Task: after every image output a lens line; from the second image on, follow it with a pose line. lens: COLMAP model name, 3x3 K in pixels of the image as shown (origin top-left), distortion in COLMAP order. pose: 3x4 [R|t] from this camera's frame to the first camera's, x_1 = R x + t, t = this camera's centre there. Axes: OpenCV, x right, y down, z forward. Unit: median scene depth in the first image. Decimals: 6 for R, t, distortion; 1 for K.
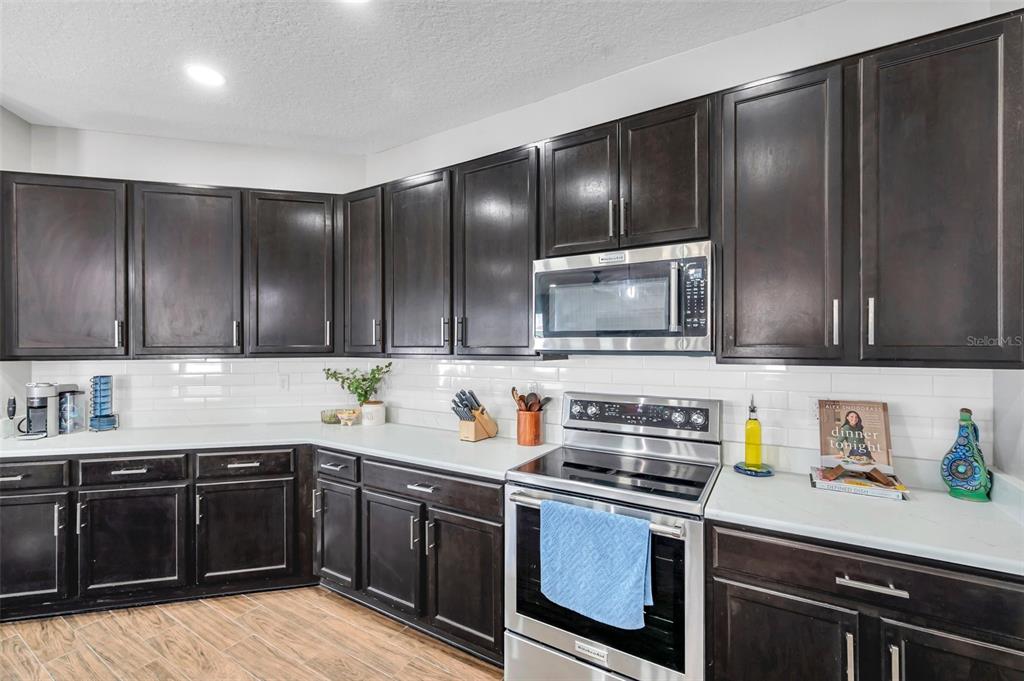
lens RADIAL K [[427.9, 0, 522.7], [0, 427.9, 345.3], [0, 0, 1]] dist [-0.001553, 0.000981]
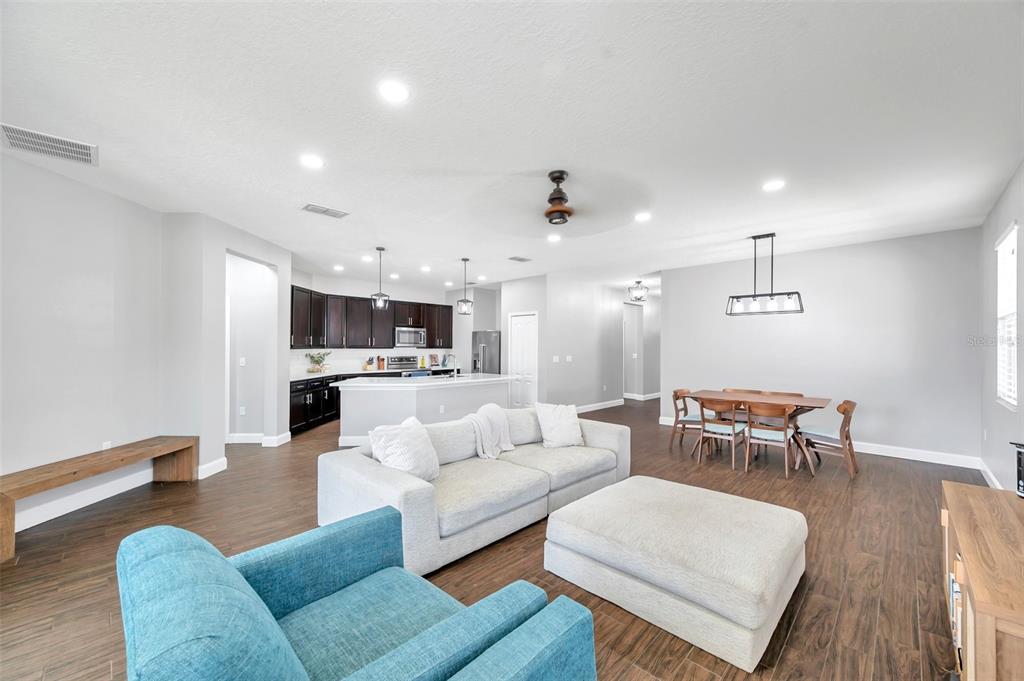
lens RADIAL K [[403.6, 0, 513.3], [0, 403.6, 343.3], [0, 0, 1]] dist [0.007341, -0.000667]
pose [[0.232787, 0.009472, 0.972482, -4.017418], [-0.007008, 0.999943, -0.008062, 0.004700], [-0.972502, -0.004939, 0.232840, -1.297202]]
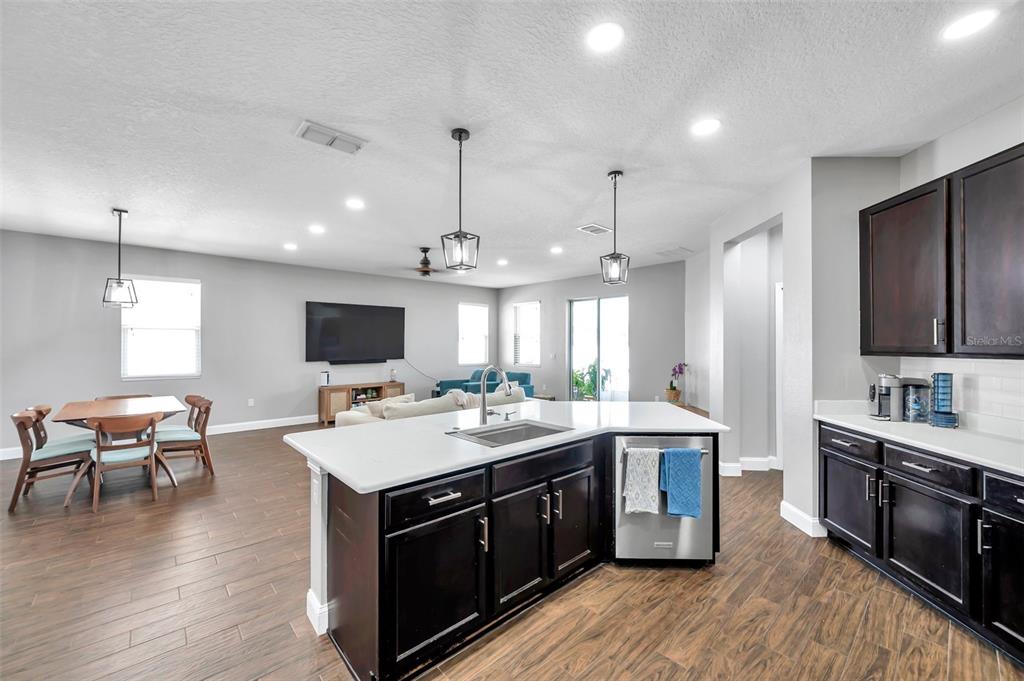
lens RADIAL K [[403.6, 0, 511.3], [0, 403.6, 340.8], [0, 0, 1]] dist [0.007341, -0.000667]
pose [[-0.301694, -0.005539, -0.953389, 0.345973], [0.003034, 0.999972, -0.006769, -0.003383], [0.953400, -0.004935, -0.301668, 0.420579]]
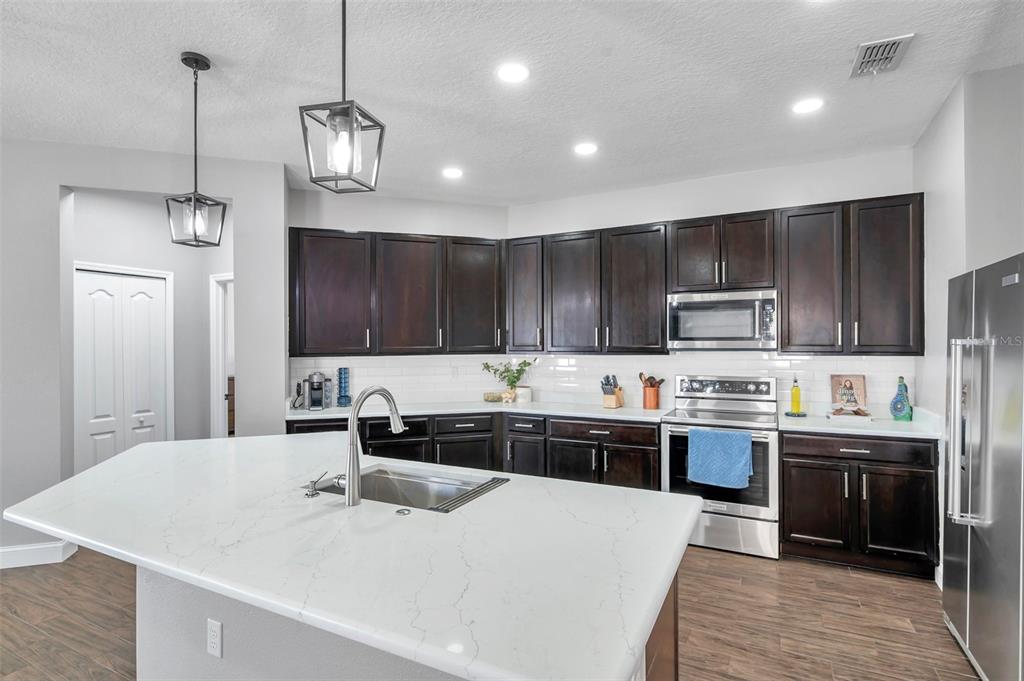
lens RADIAL K [[498.5, 0, 520.0], [0, 498.5, 343.5], [0, 0, 1]] dist [-0.005370, 0.000734]
pose [[0.997993, -0.003111, 0.063244, -0.677909], [0.003081, 0.999995, 0.000564, -0.010874], [-0.063246, -0.000368, 0.997998, -0.917618]]
